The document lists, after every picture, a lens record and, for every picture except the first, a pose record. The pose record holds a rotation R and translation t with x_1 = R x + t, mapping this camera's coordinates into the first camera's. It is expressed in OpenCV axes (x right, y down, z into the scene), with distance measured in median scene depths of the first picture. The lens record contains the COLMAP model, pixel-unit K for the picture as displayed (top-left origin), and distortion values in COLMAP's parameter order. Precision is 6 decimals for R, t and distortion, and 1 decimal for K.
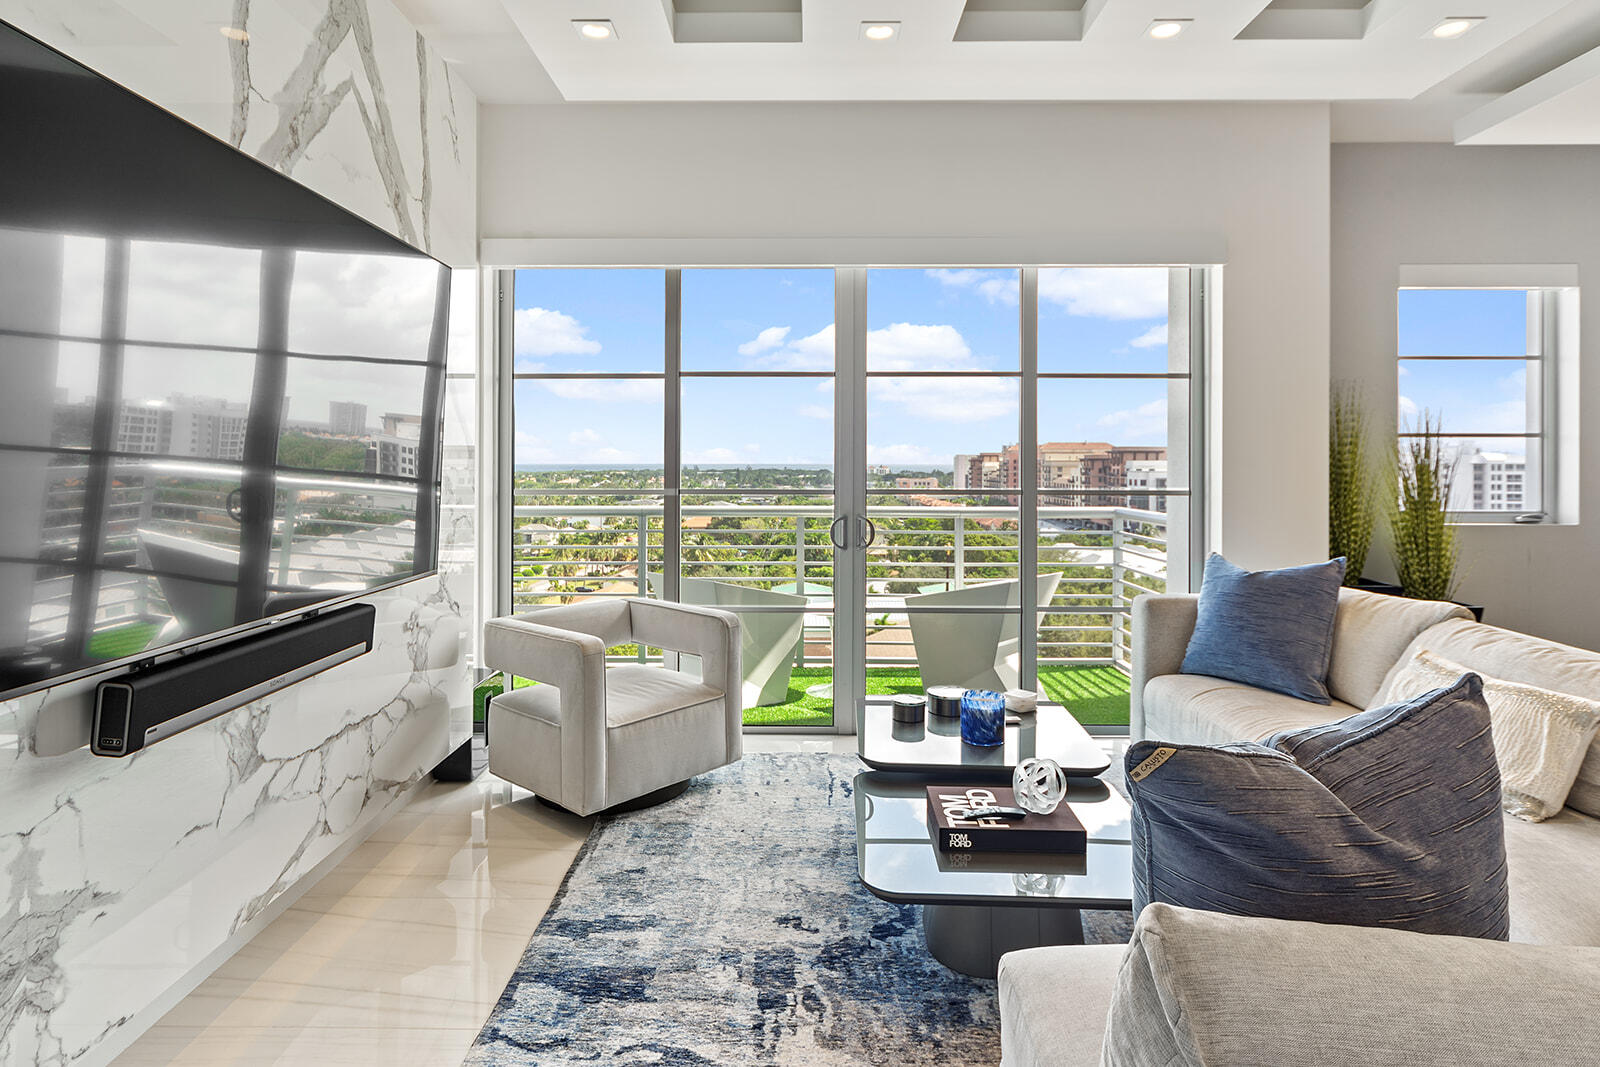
lens RADIAL K [[868.9, 0, 789.4], [0, 868.9, 460.2], [0, 0, 1]] dist [0.000826, -0.000035]
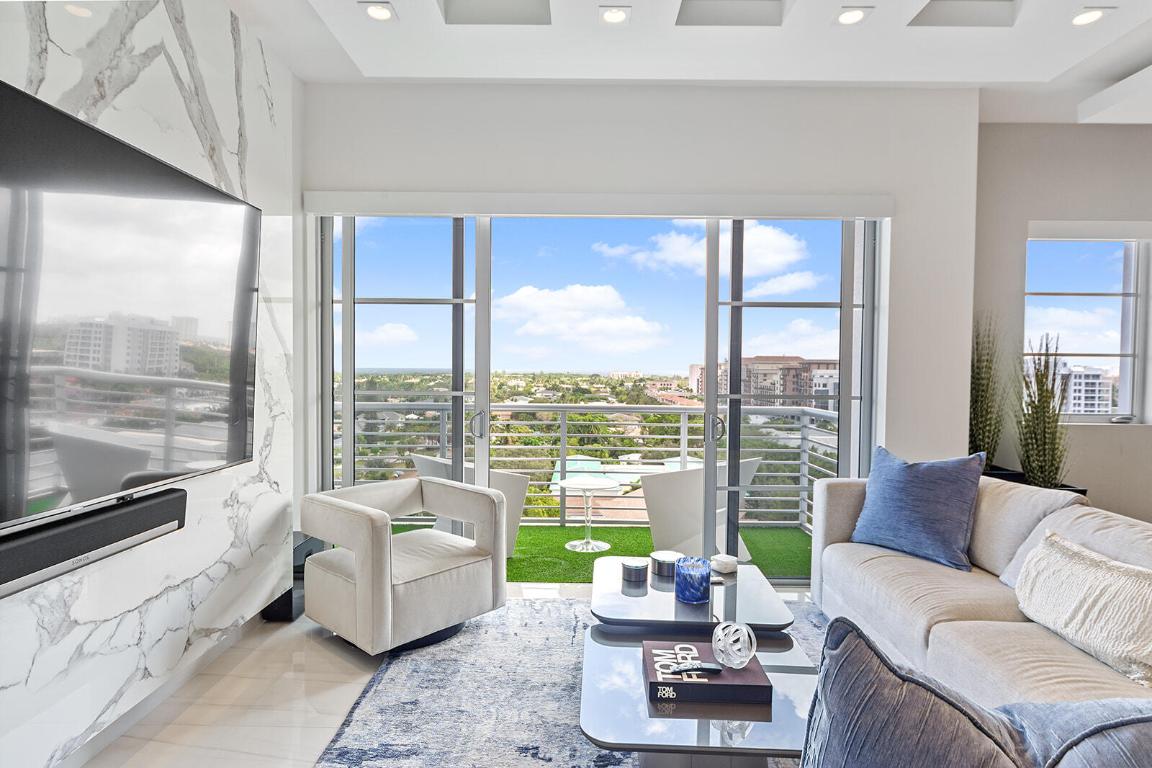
lens RADIAL K [[626.8, 0, 577.4], [0, 626.8, 388.0], [0, 0, 1]] dist [0.000591, -0.000553]
pose [[0.999908, 0.007946, 0.011034, 0.045855], [-0.008308, 0.999415, 0.033162, -0.005938], [-0.010764, -0.033250, 0.999389, 0.115926]]
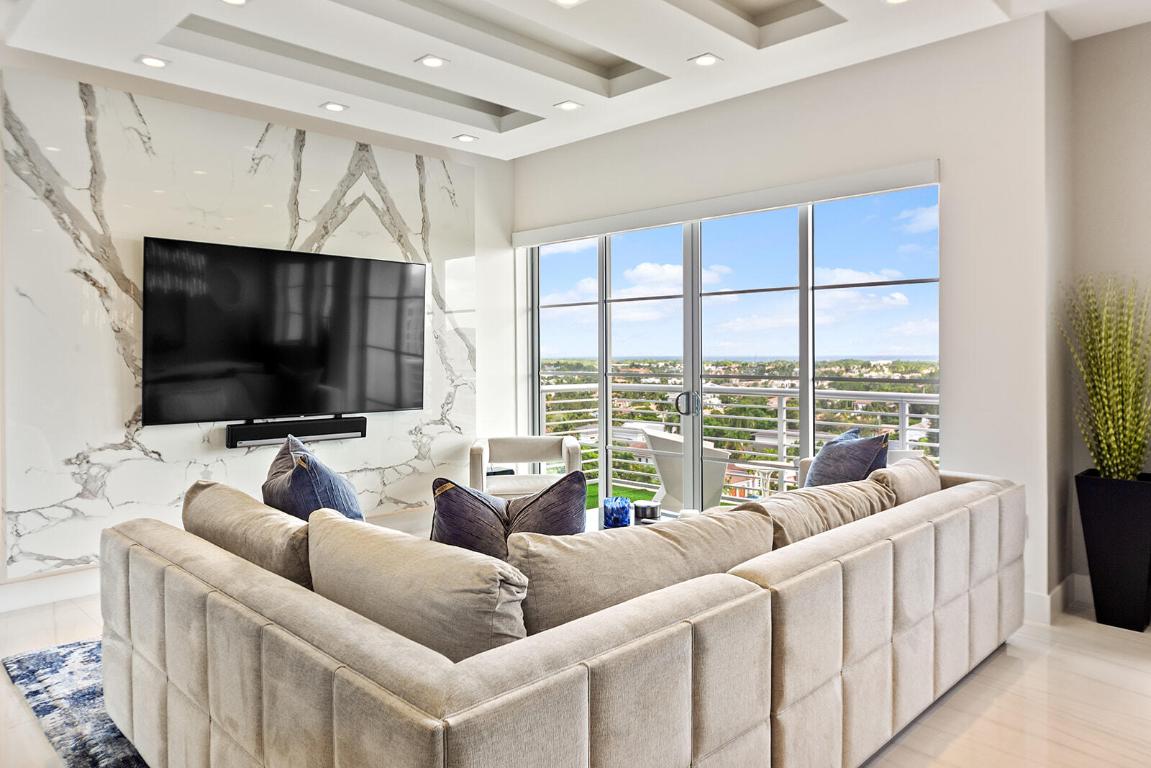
lens RADIAL K [[765.2, 0, 576.8], [0, 765.2, 361.2], [0, 0, 1]] dist [0.003088, 0.001203]
pose [[0.724897, 0.003230, -0.688850, 1.192761], [0.004966, 0.999939, 0.009915, -0.003875], [0.688839, -0.010609, 0.724836, -0.099491]]
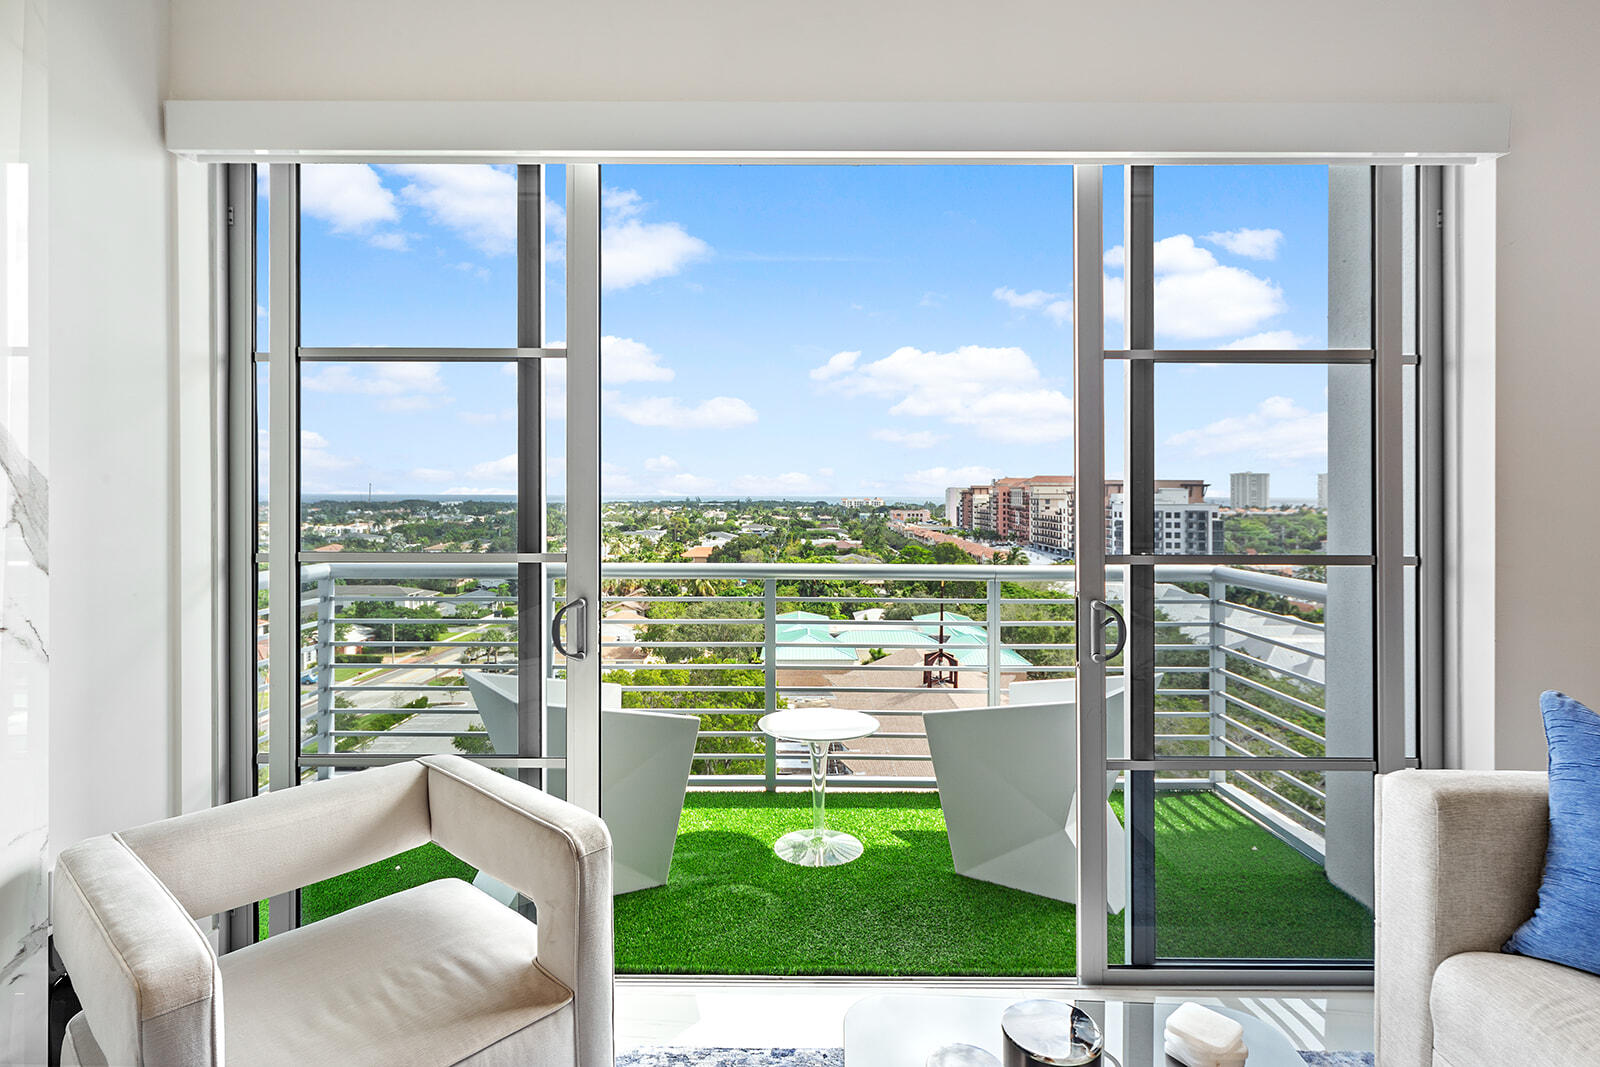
lens RADIAL K [[836.2, 0, 800.8], [0, 836.2, 490.9], [0, 0, 1]] dist [0.001808, -0.000128]
pose [[0.999871, 0.001036, 0.016025, 0.053453], [-0.001002, 0.999997, -0.002134, -0.010889], [-0.016027, 0.002118, 0.999869, 0.653087]]
